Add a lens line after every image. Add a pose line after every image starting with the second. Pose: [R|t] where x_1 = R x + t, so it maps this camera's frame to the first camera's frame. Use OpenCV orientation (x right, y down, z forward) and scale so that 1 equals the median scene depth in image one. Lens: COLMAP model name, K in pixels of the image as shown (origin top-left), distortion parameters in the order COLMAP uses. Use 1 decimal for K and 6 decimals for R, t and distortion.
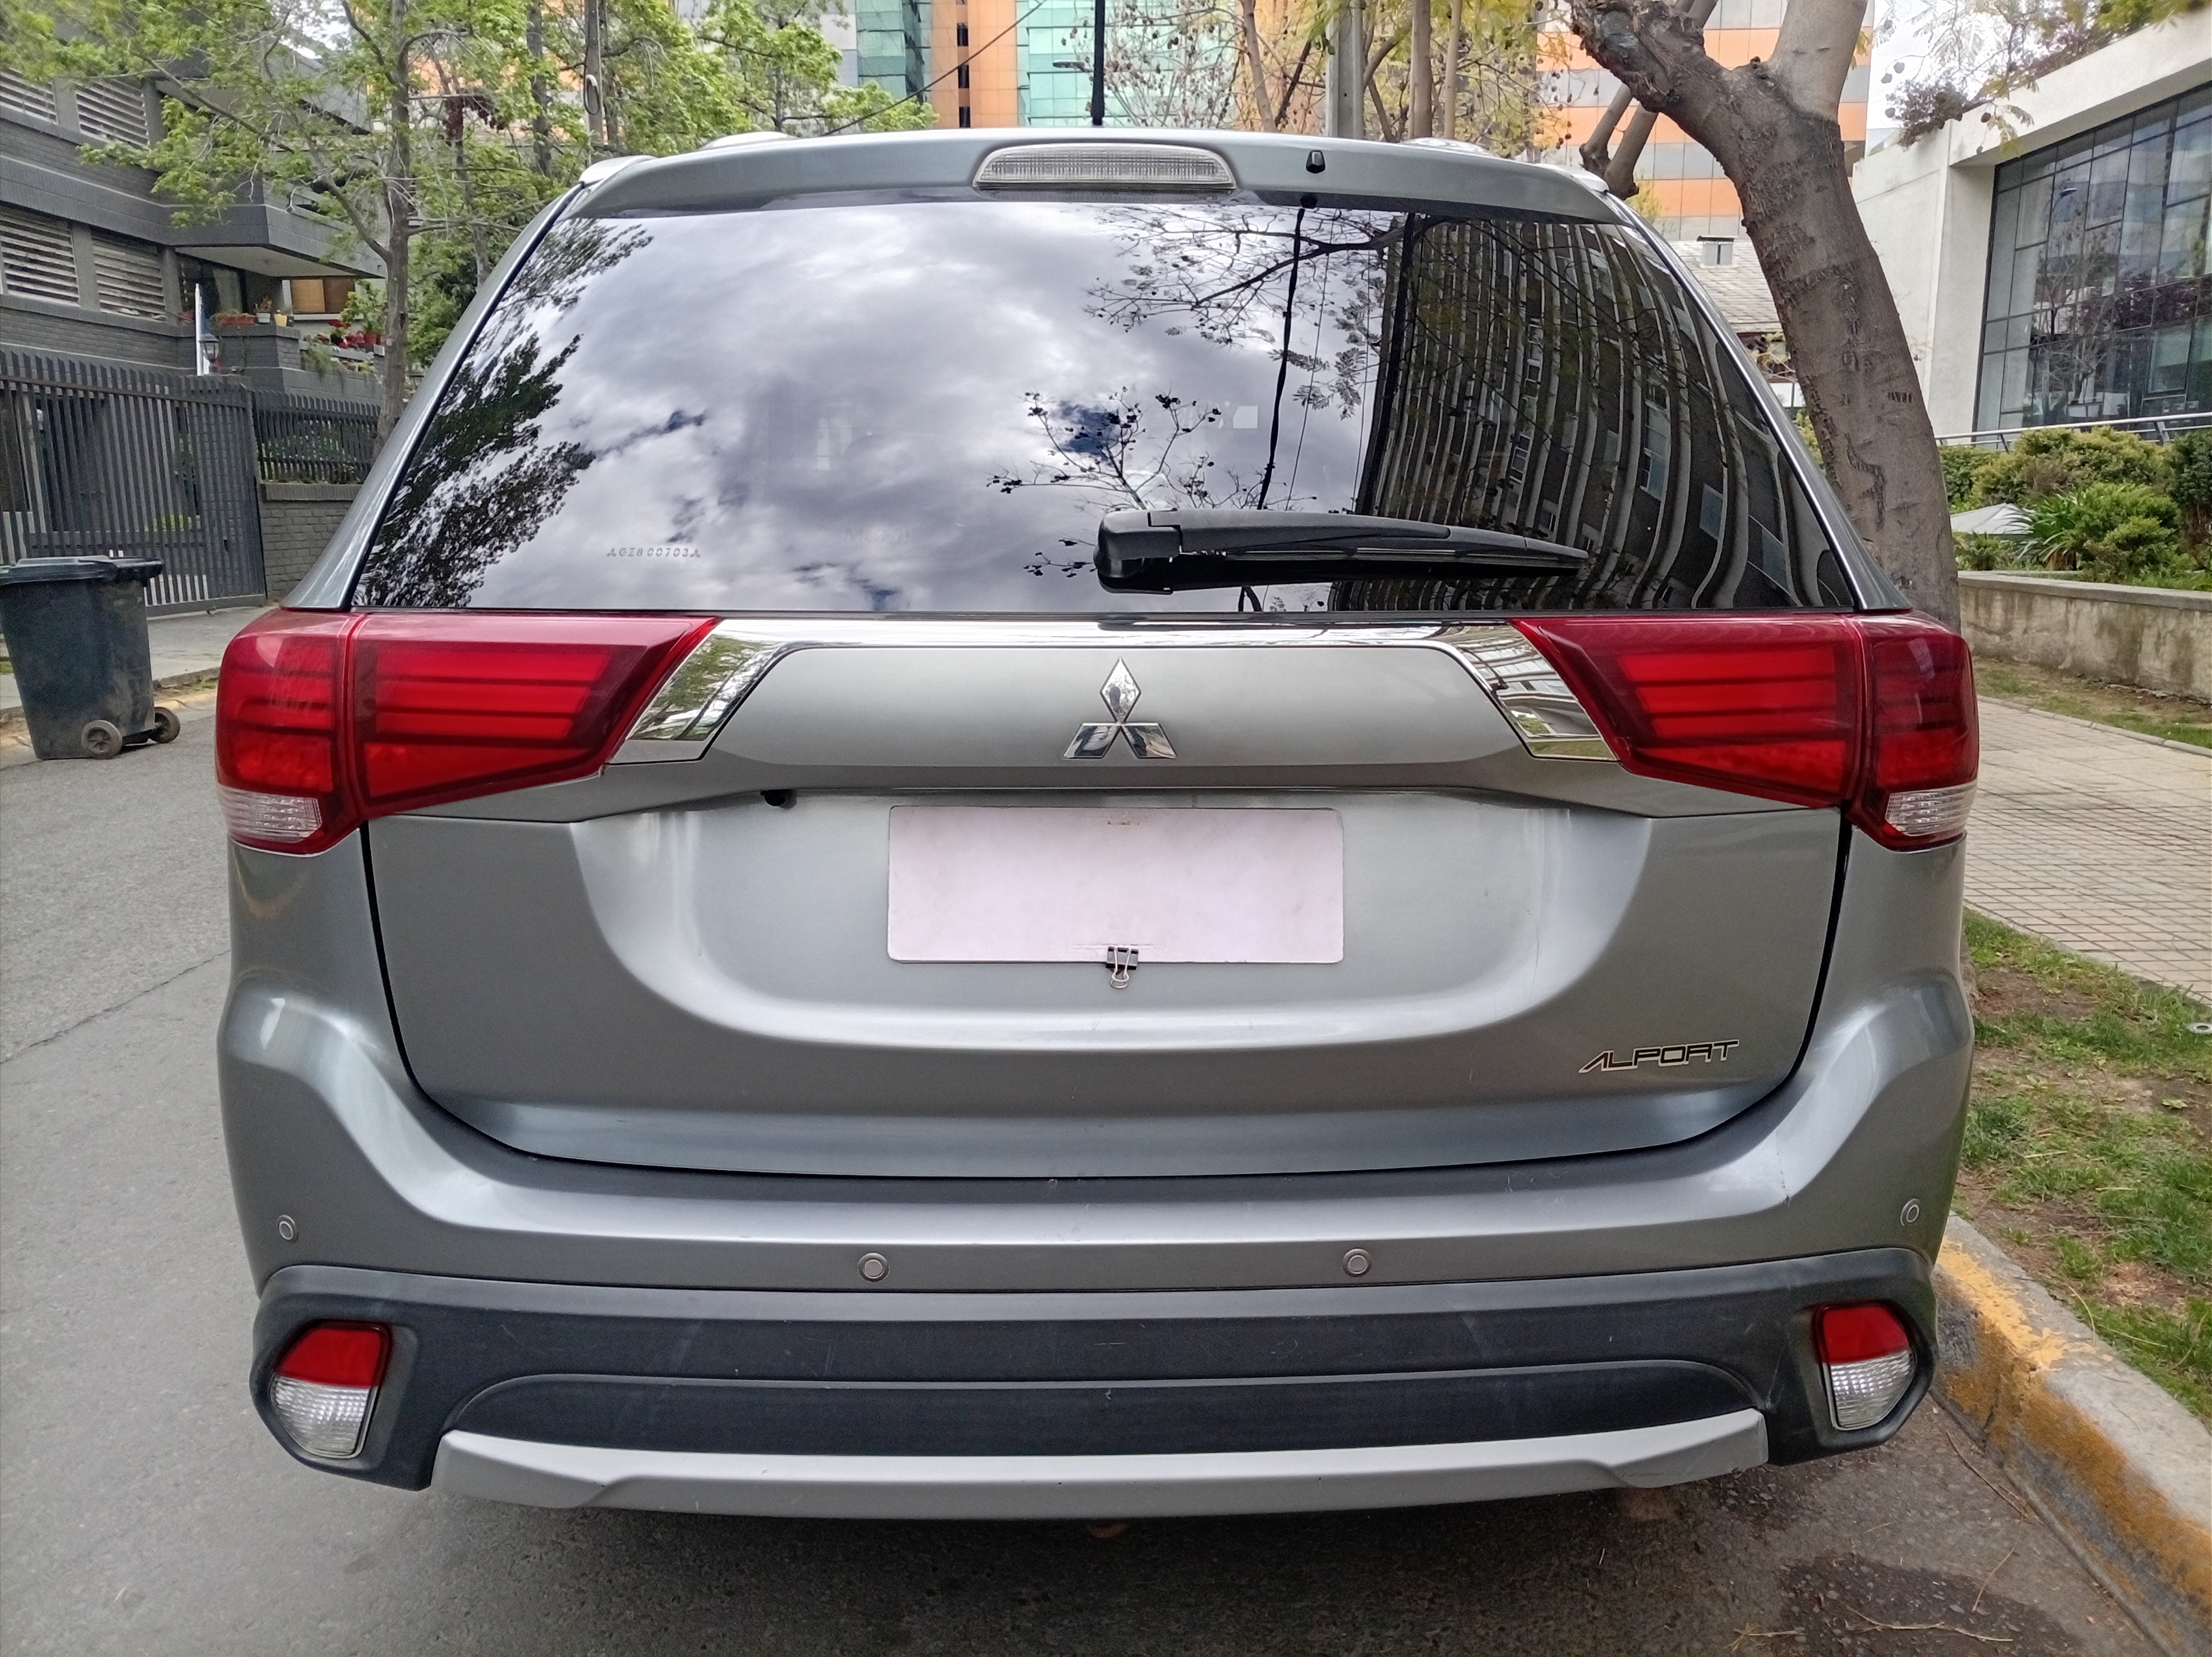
lens RADIAL K [[1678.3, 0, 1102.2], [0, 1678.3, 848.5], [0, 0, 1]] dist [0.005261, -0.000936]
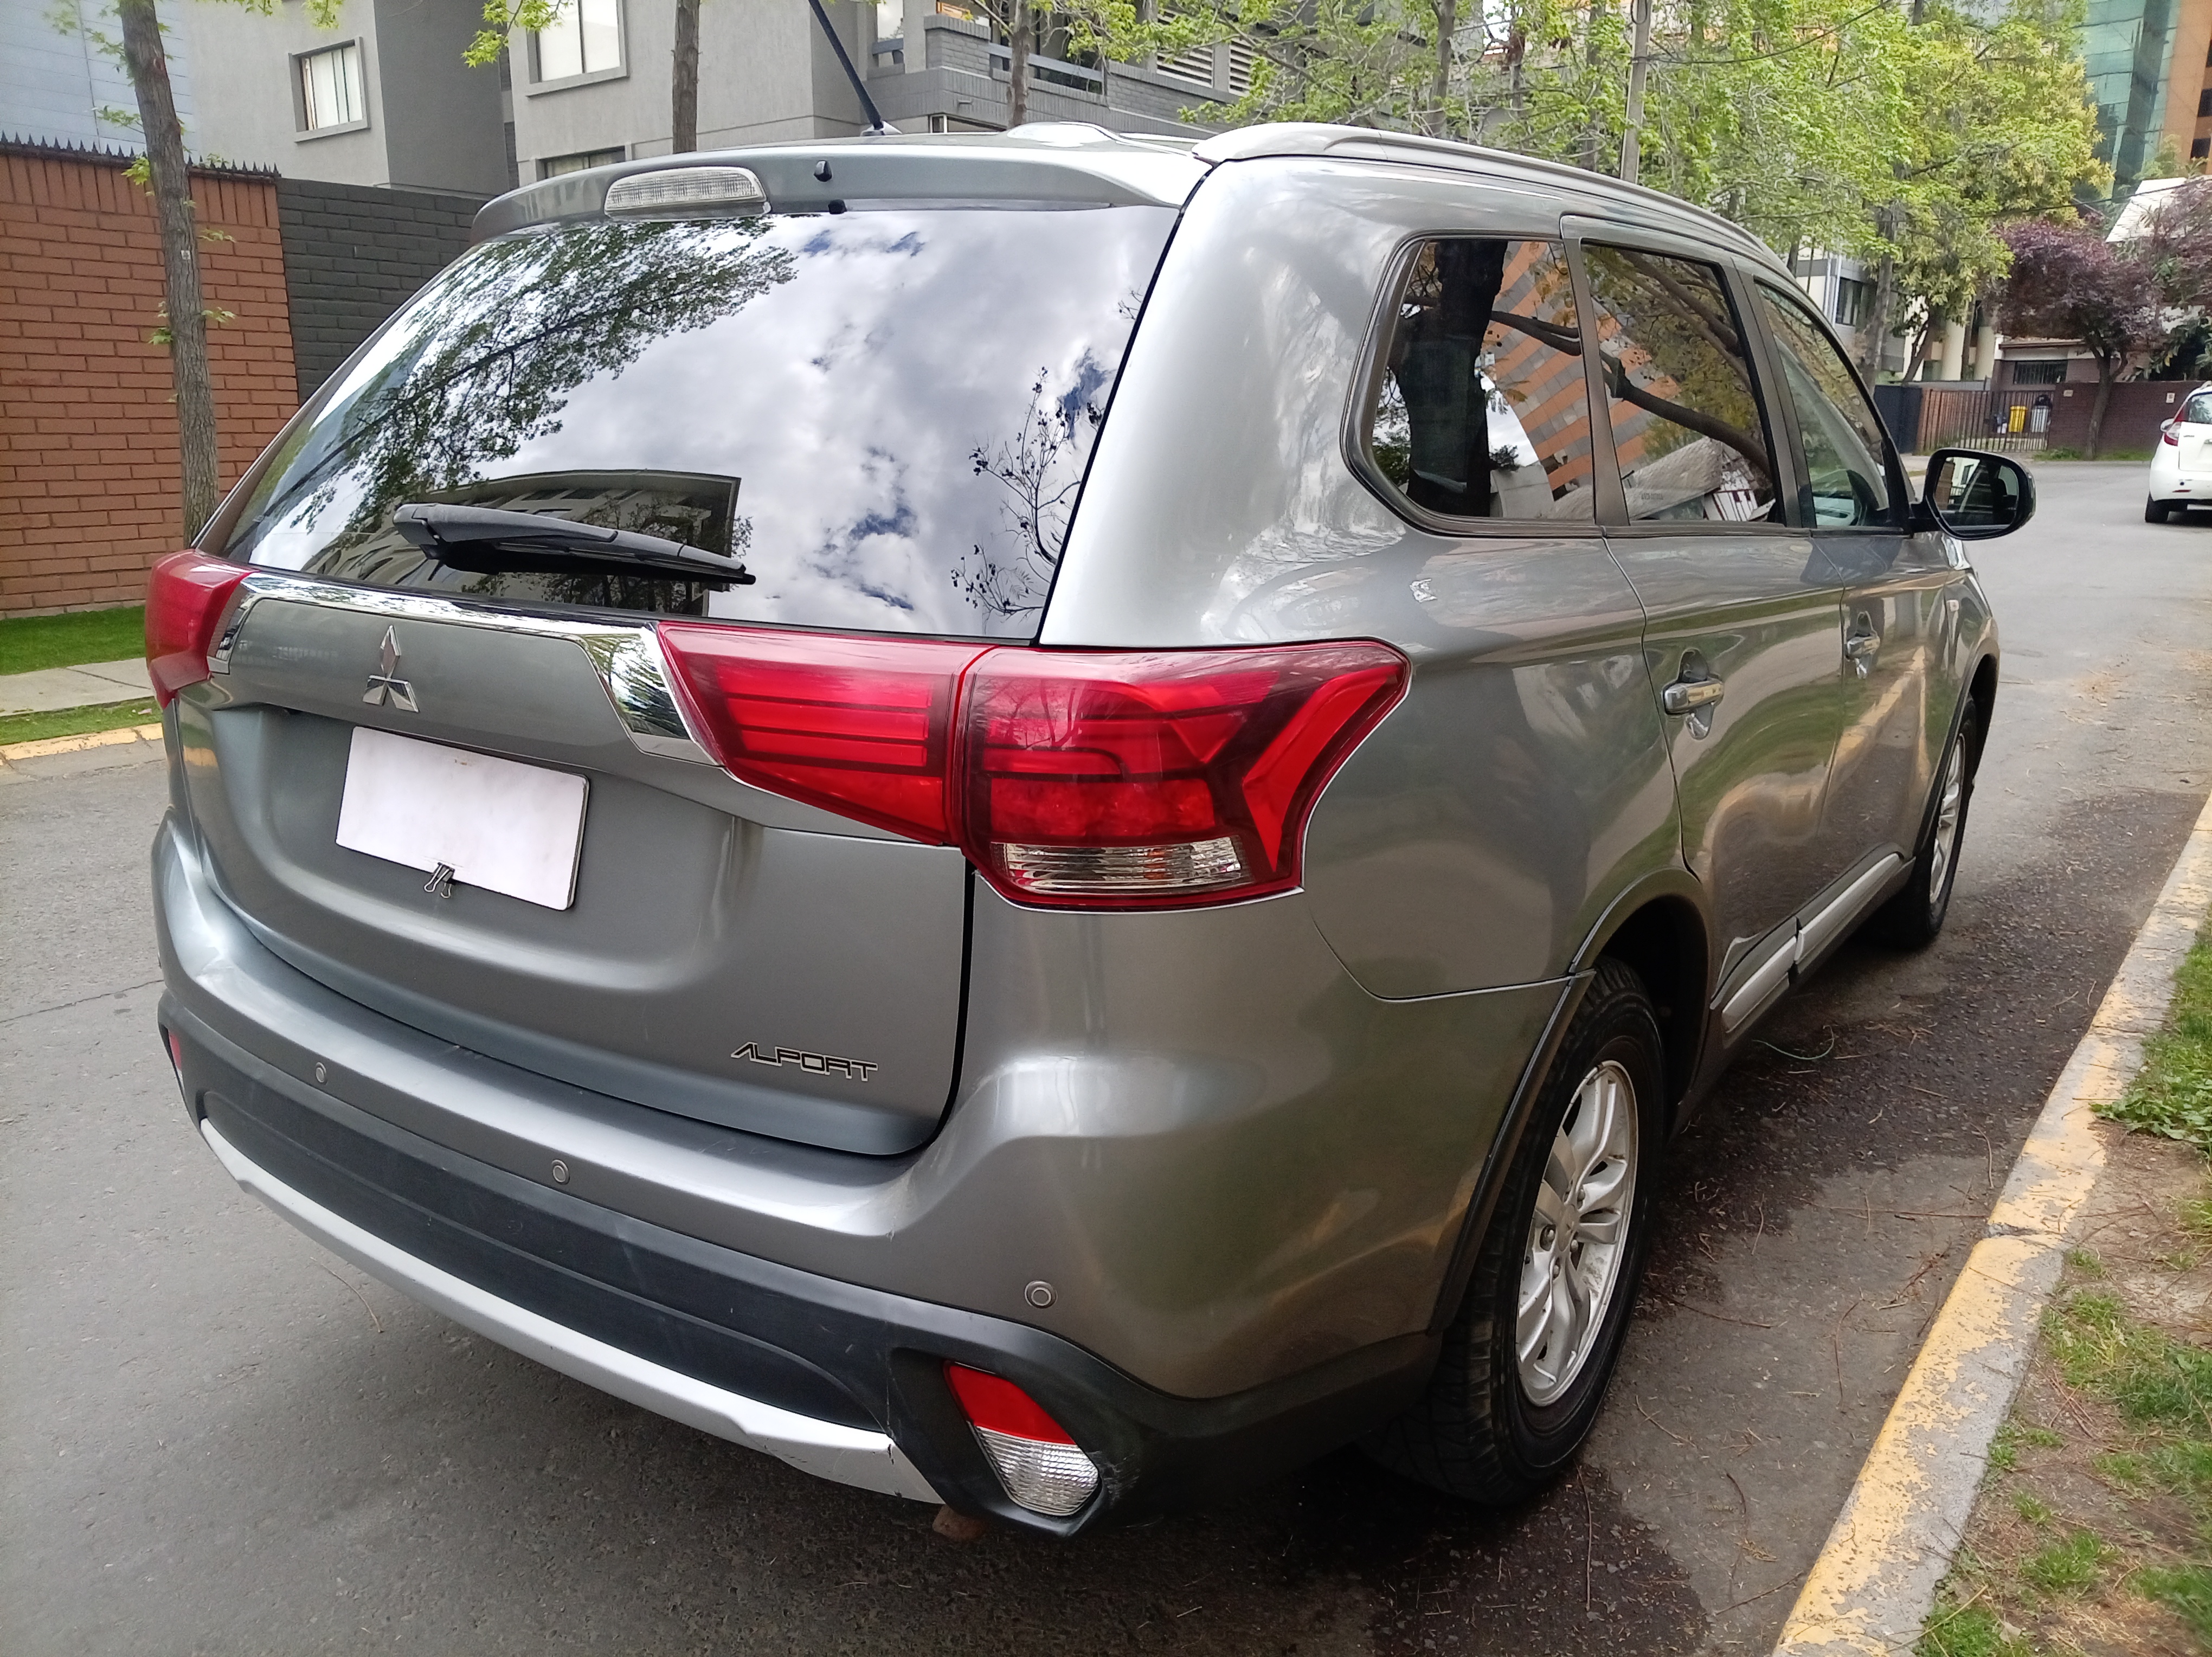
lens RADIAL K [[1678.3, 0, 1102.2], [0, 1678.3, 848.5], [0, 0, 1]] dist [0.005261, -0.000936]
pose [[0.792676, 0.160387, -0.588167, 0.649081], [-0.130352, 0.987051, 0.093483, -0.075759], [0.595544, 0.002567, 0.803318, 0.177517]]
